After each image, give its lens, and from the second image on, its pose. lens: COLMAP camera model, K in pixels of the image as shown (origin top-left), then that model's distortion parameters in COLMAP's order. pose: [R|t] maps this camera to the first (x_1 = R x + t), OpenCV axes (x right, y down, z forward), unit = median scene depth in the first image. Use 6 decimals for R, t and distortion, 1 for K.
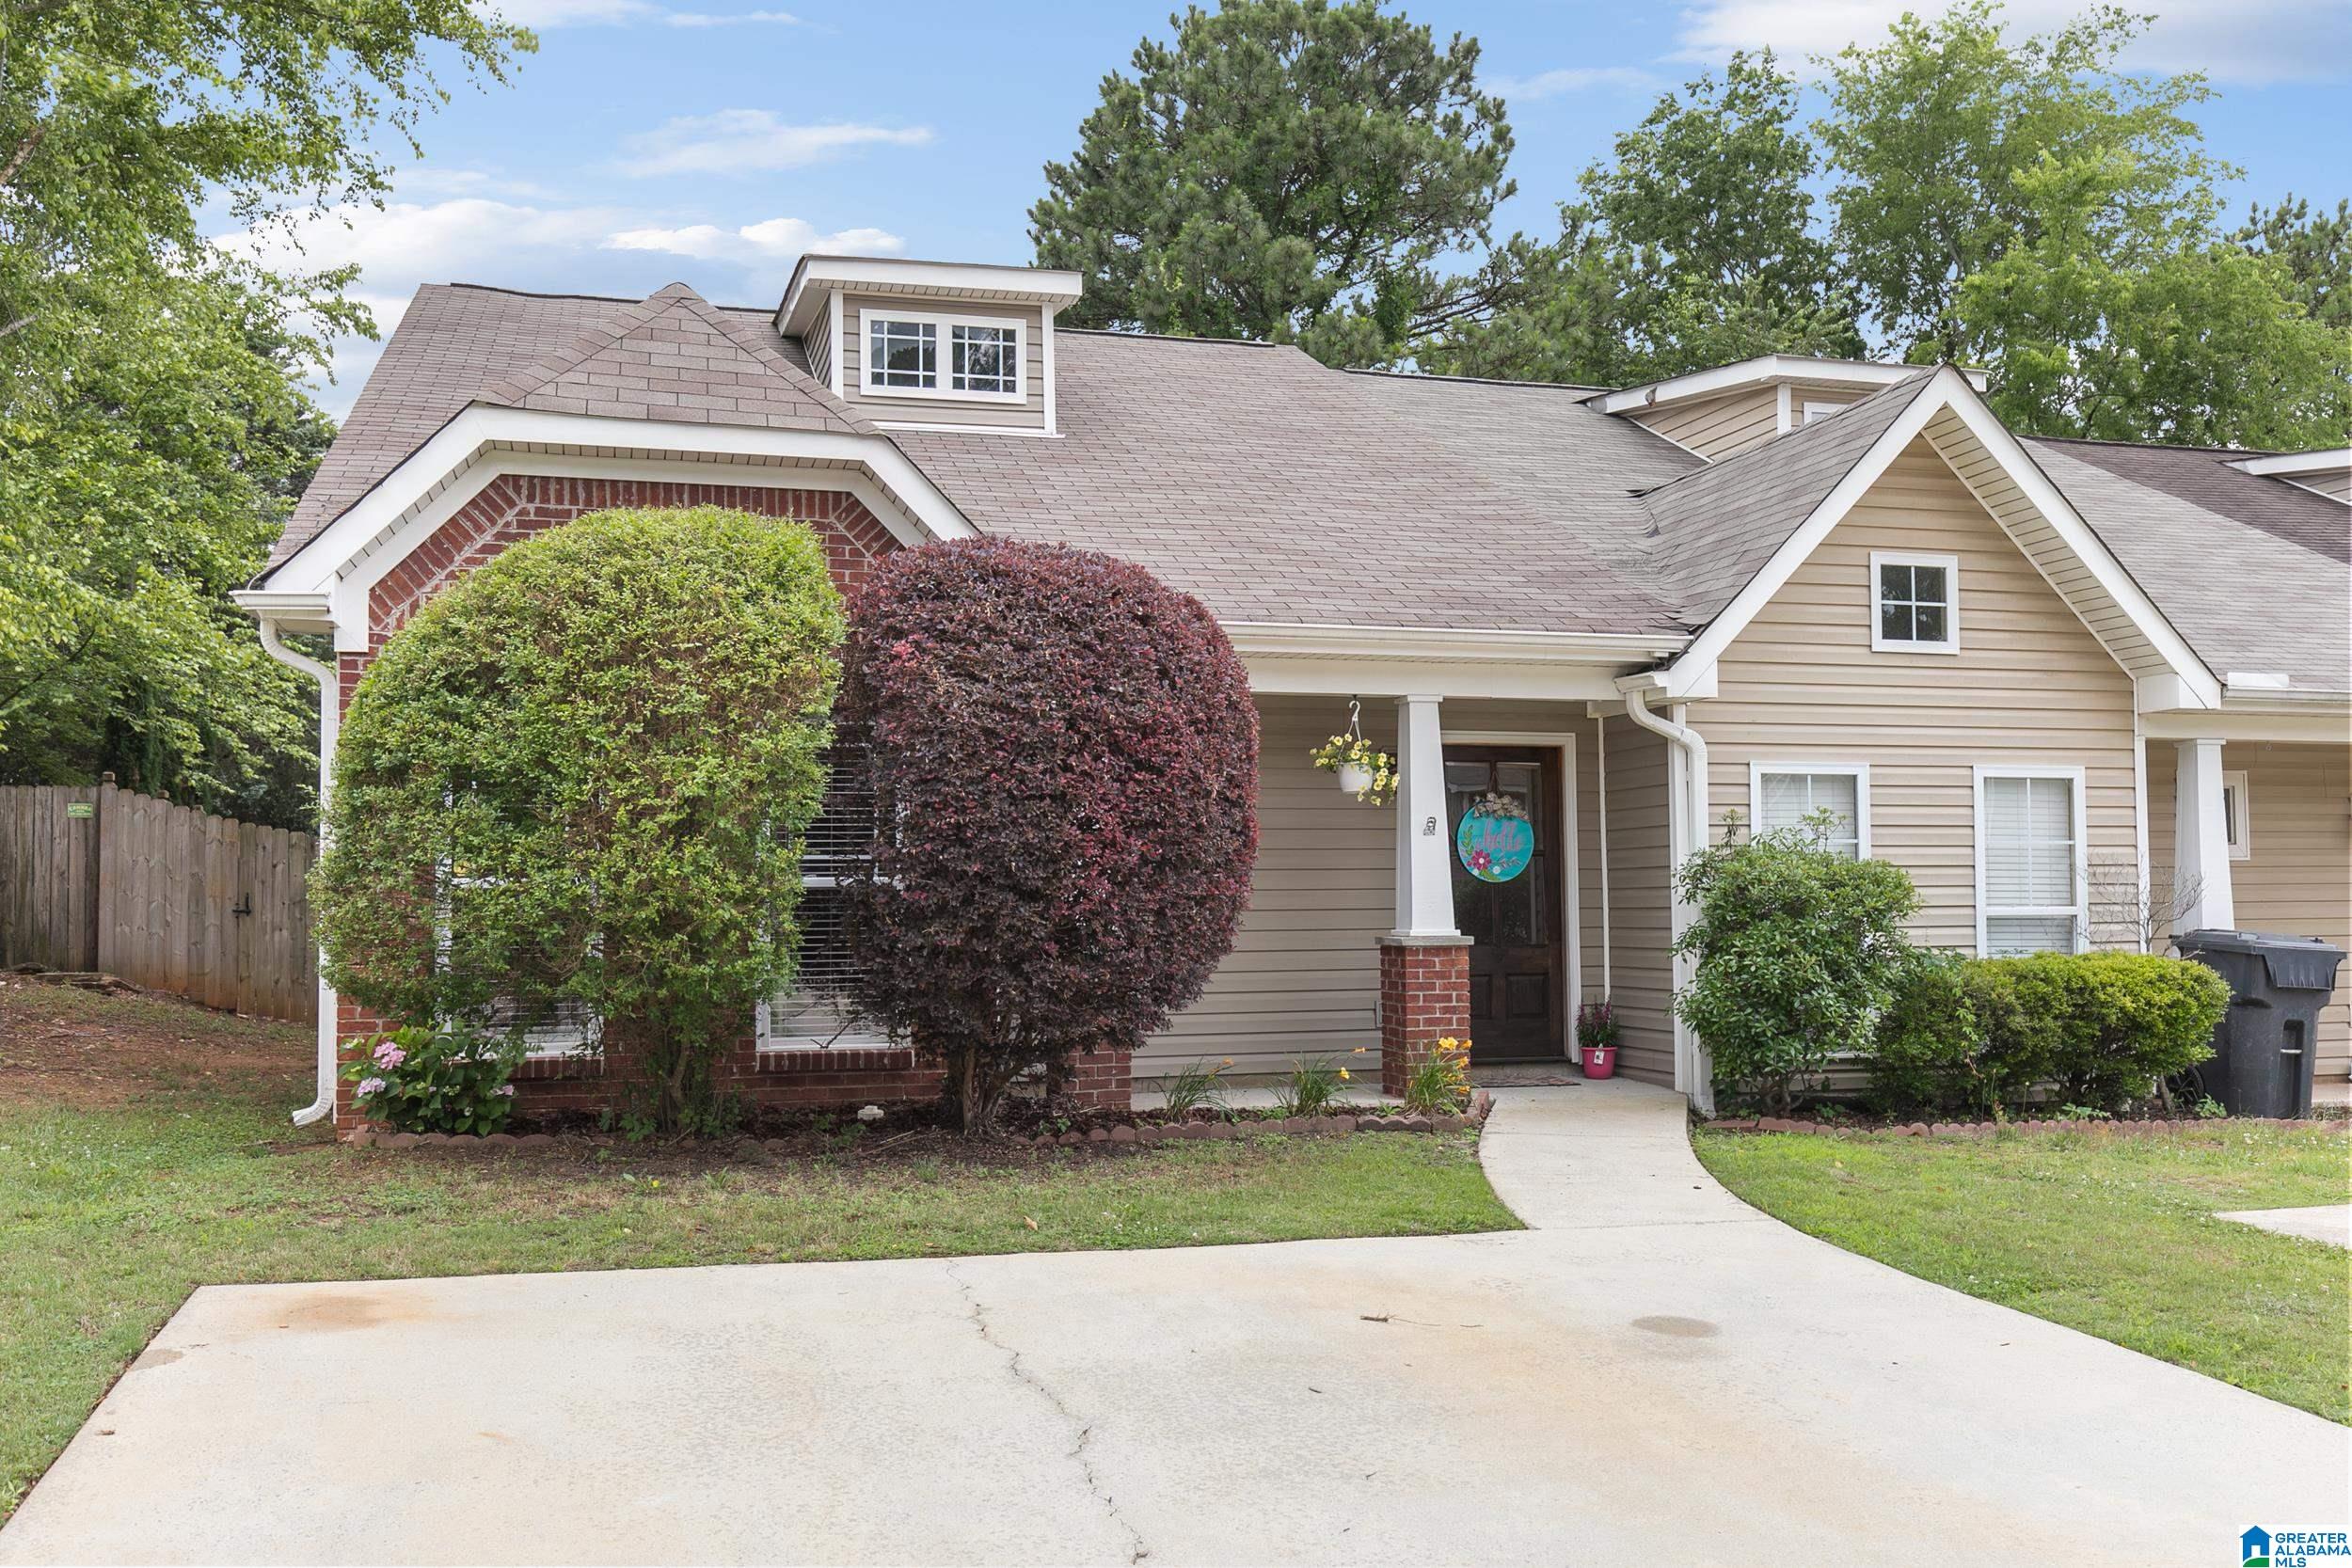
lens RADIAL K [[2140.7, 0, 1176.0], [0, 2140.7, 784.0], [0, 0, 1]] dist [0.004281, -0.001210]
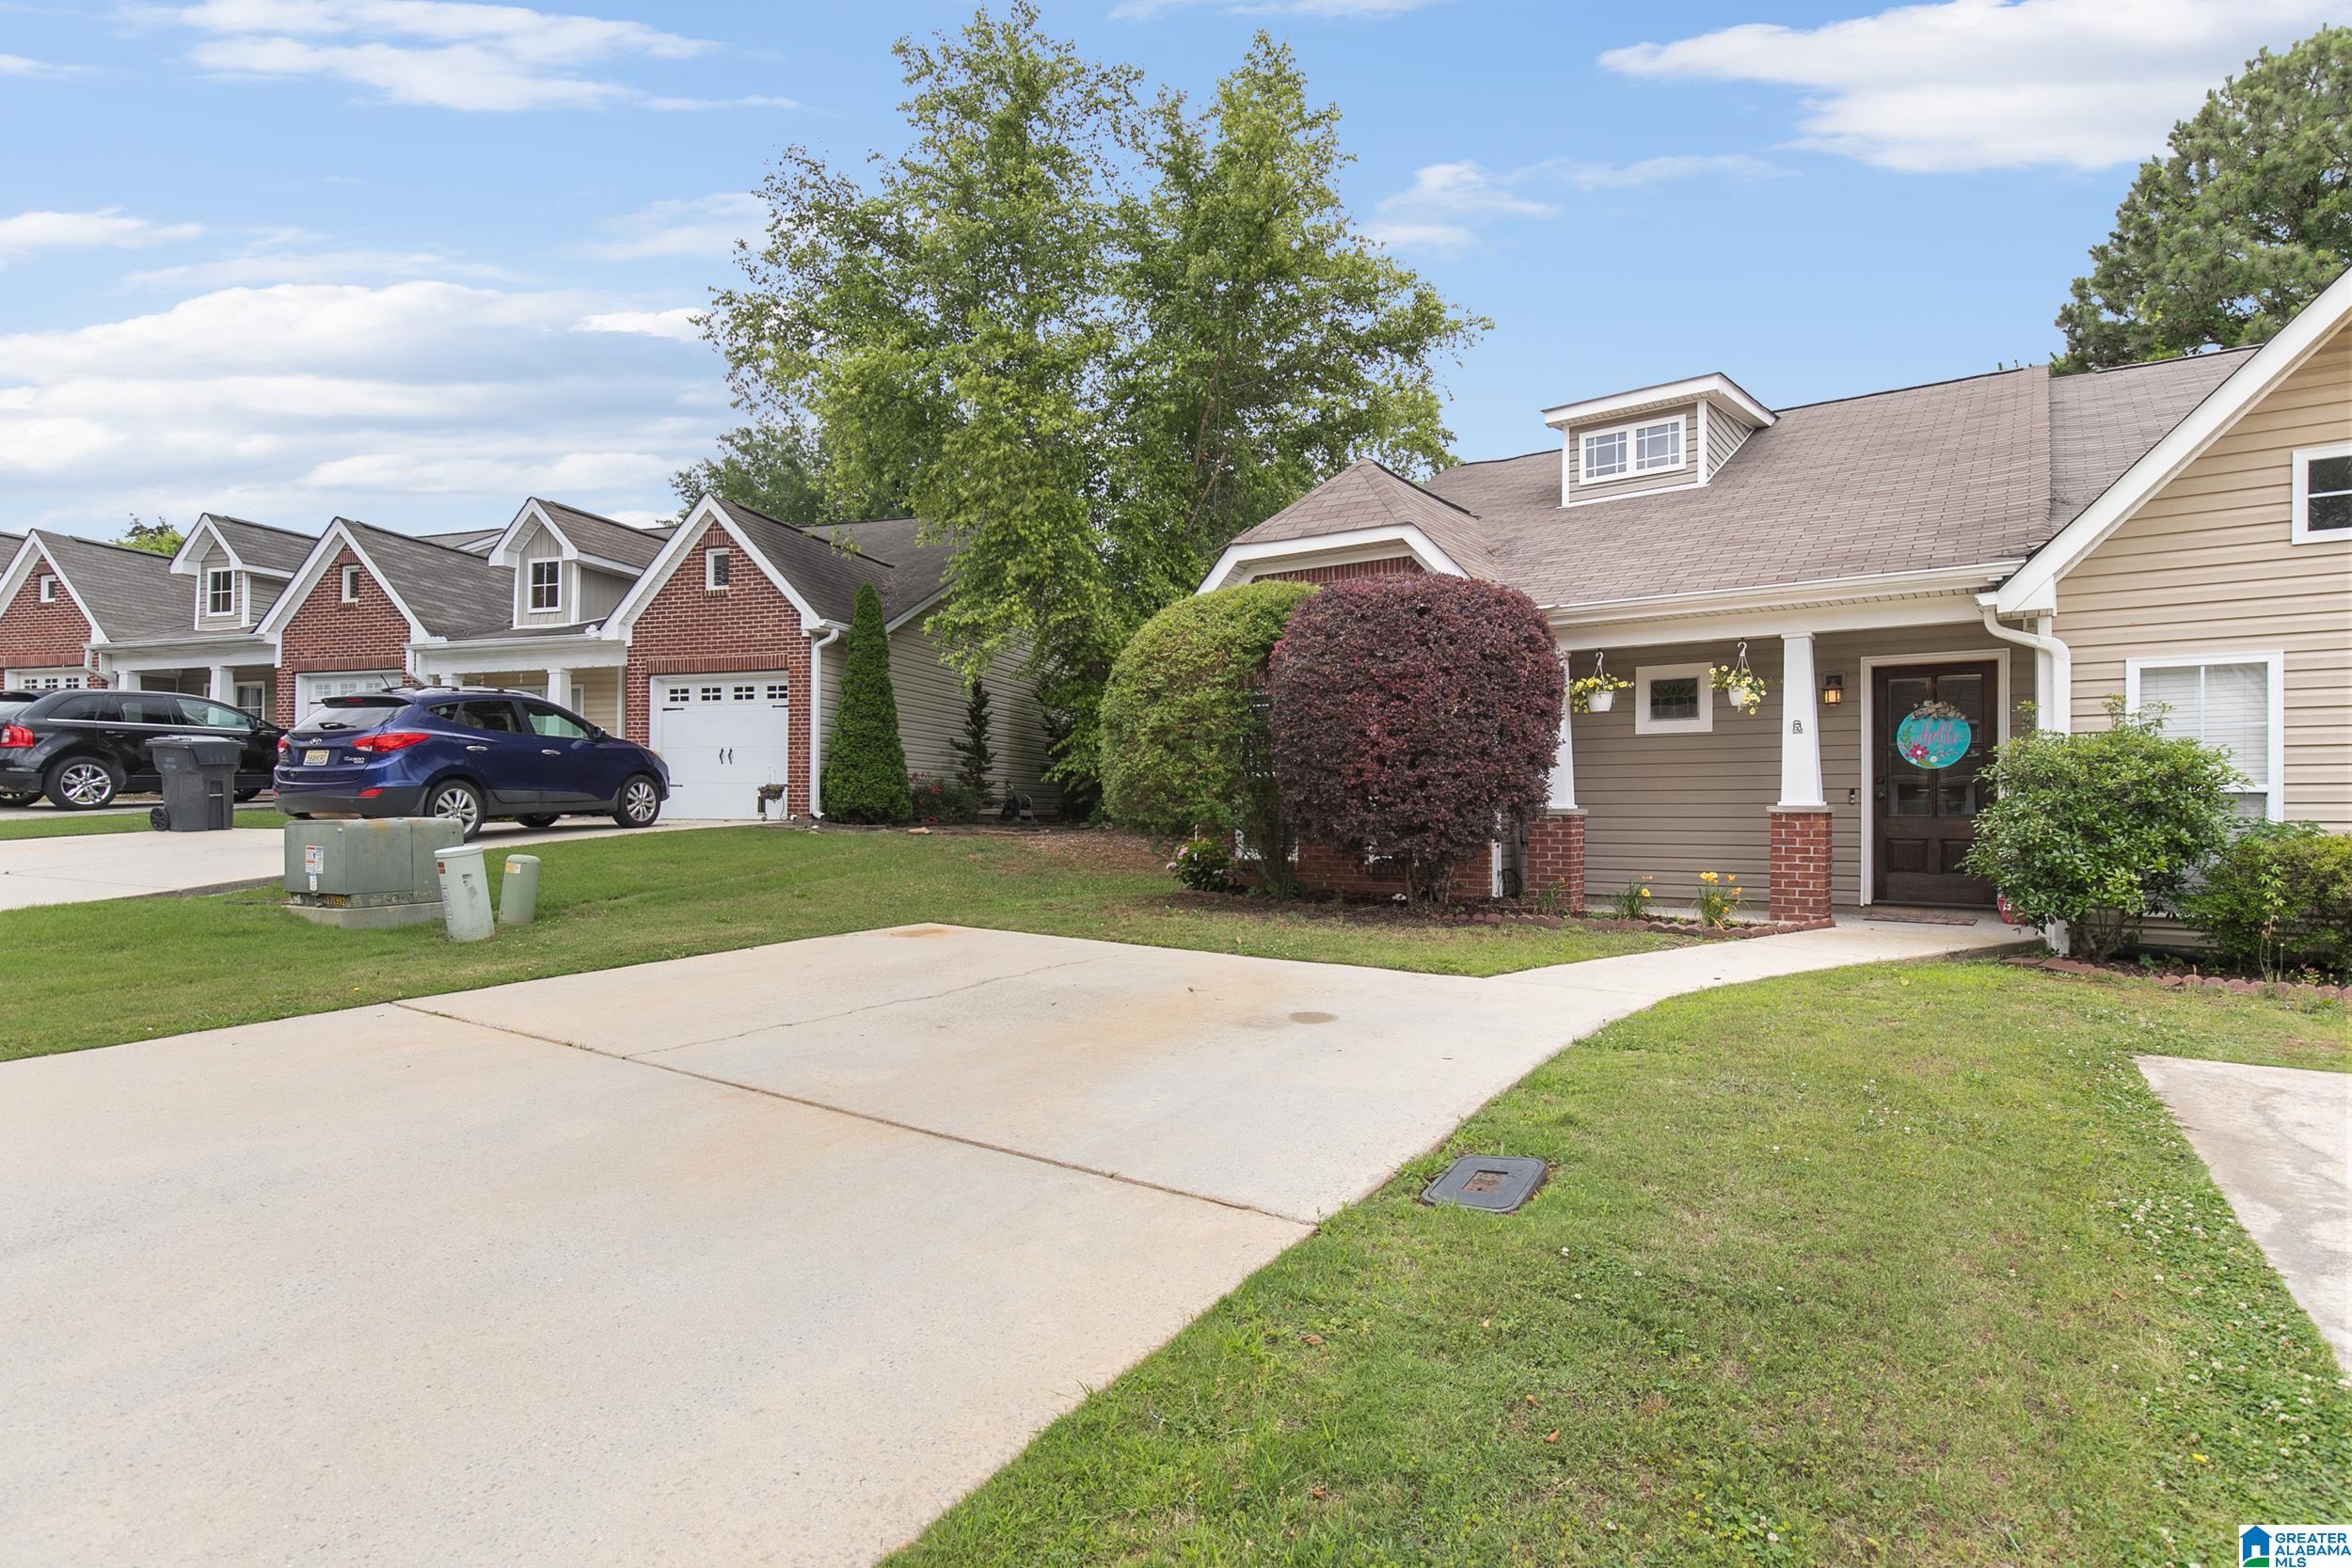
lens RADIAL K [[1209.6, 0, 1182.2], [0, 1209.6, 796.6], [0, 0, 1]] dist [-0.000156, -0.001143]
pose [[0.604352, 0.000947, -0.796717, 0.484676], [0.034045, 0.999055, 0.027013, 0.029001], [0.795990, -0.043450, 0.603749, 0.198293]]
